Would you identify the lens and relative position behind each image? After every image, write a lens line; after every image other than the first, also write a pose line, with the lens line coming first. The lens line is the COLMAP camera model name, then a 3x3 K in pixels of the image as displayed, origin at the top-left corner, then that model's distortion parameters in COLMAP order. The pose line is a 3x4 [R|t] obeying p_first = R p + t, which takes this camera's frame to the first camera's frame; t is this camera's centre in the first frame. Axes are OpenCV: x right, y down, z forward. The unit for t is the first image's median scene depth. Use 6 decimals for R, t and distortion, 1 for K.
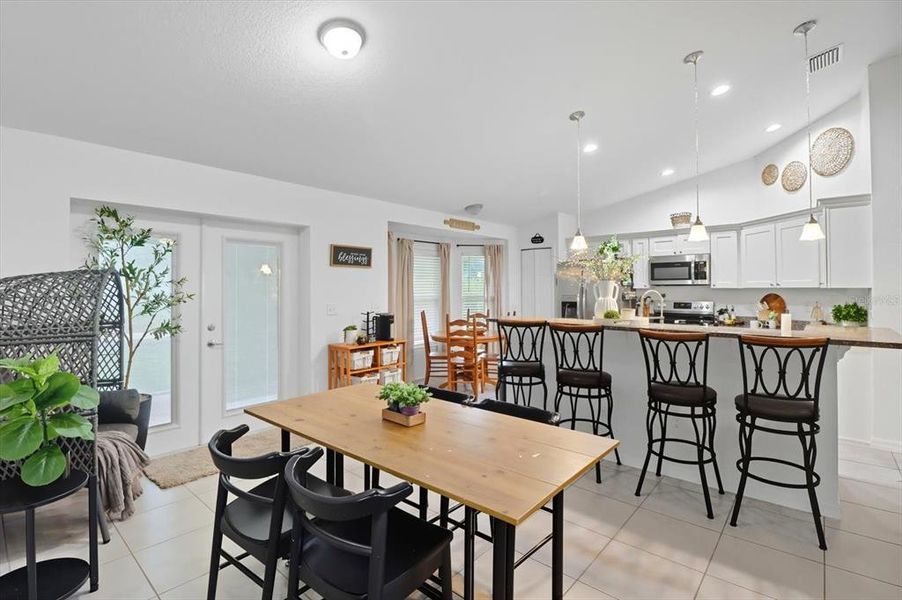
lens RADIAL K [[423.5, 0, 449.0], [0, 423.5, 283.9], [0, 0, 1]] dist [0.000189, -0.014916]
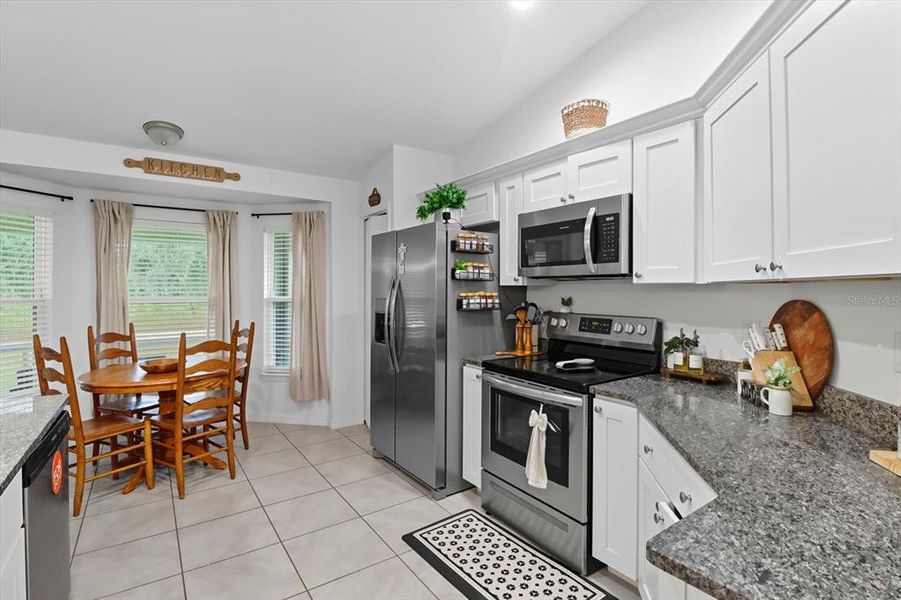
lens RADIAL K [[434.1, 0, 446.0], [0, 434.1, 288.3], [0, 0, 1]] dist [-0.000340, -0.000168]
pose [[0.970654, 0.003860, -0.240451, 0.551356], [-0.001841, 0.999961, 0.008623, 0.010676], [0.240475, -0.007928, 0.970623, 0.580541]]
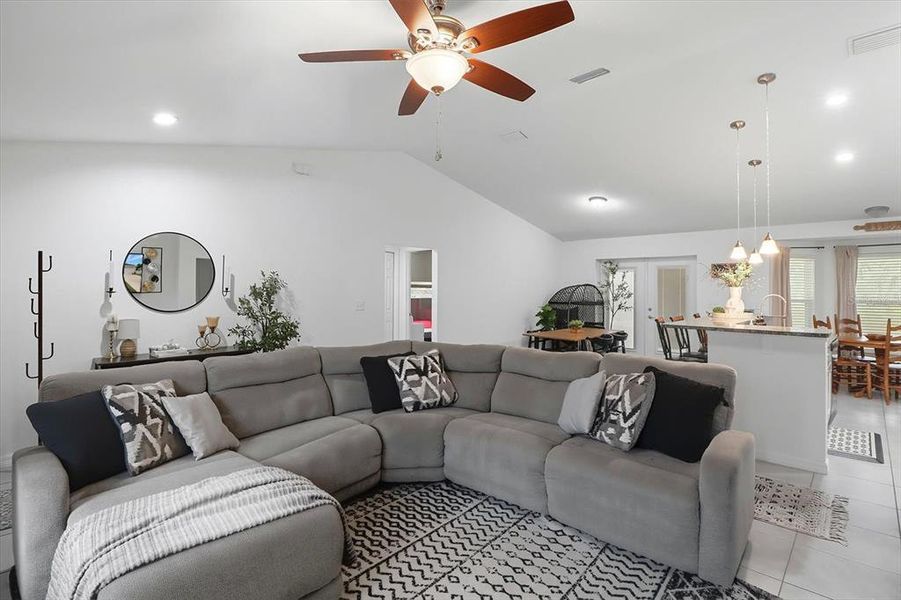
lens RADIAL K [[423.1, 0, 448.5], [0, 423.1, 284.0], [0, 0, 1]] dist [0.000189, -0.014916]
pose [[-0.062823, -0.010165, -0.997973, 1.113448], [0.003673, 0.999939, -0.010416, -0.004572], [0.998018, -0.004320, -0.062782, 0.080256]]
